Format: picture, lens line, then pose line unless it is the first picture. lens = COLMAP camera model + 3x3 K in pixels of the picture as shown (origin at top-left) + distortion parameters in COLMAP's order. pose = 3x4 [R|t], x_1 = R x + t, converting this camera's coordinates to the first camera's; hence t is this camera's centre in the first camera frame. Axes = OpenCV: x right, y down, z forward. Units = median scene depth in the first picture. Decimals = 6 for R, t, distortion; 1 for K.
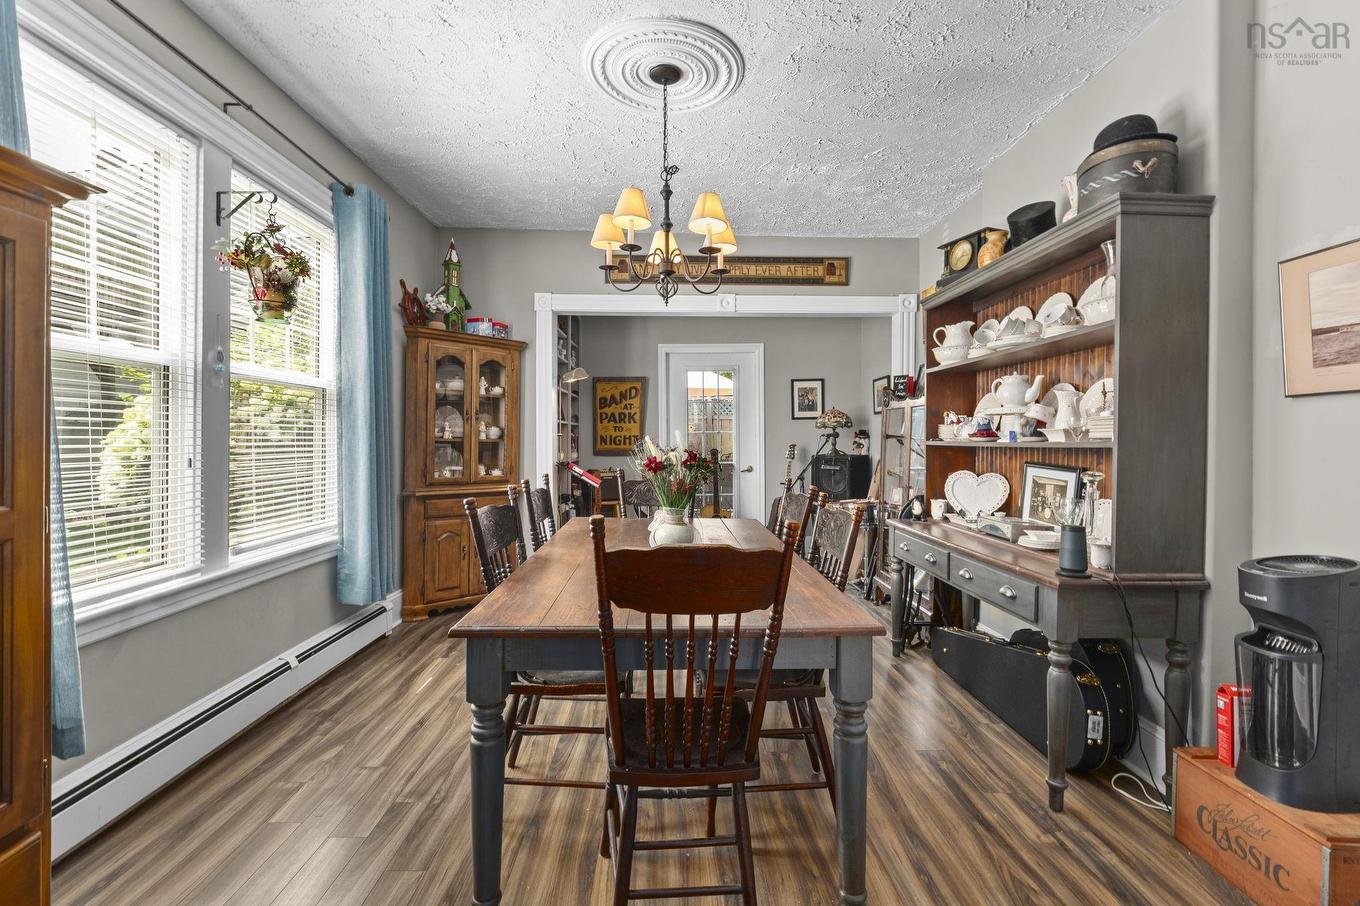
lens RADIAL K [[614.9, 0, 711.1], [0, 614.9, 439.3], [0, 0, 1]] dist [0.008077, -0.006712]
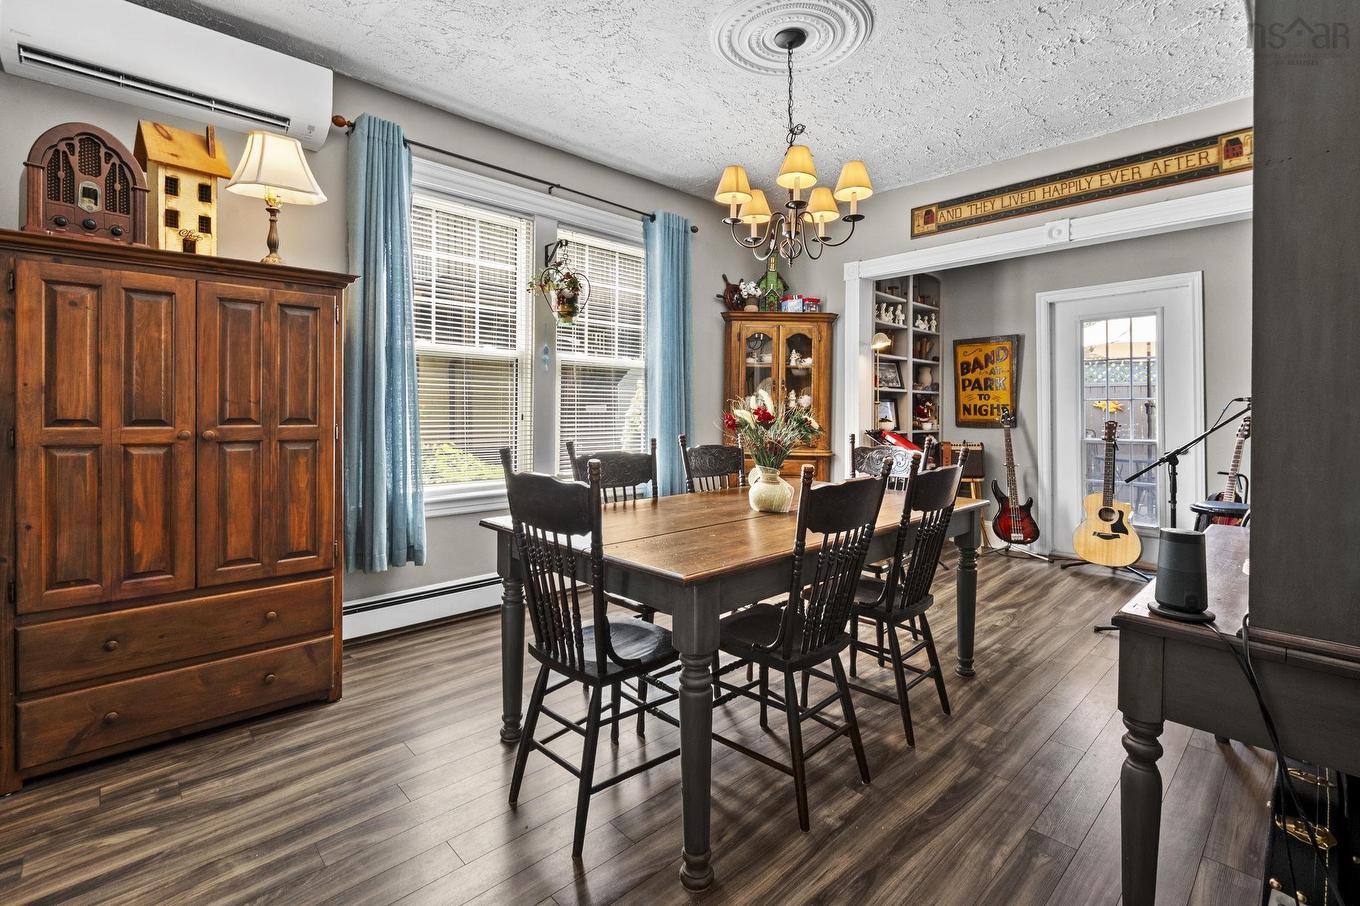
lens RADIAL K [[640.7, 0, 680.5], [0, 640.7, 401.7], [0, 0, 1]] dist [-0.005017, -0.000605]
pose [[0.652721, -0.015715, -0.757435, 0.336155], [-0.003340, 0.999715, -0.023620, 0.016879], [0.757591, 0.017948, 0.652483, 0.106087]]
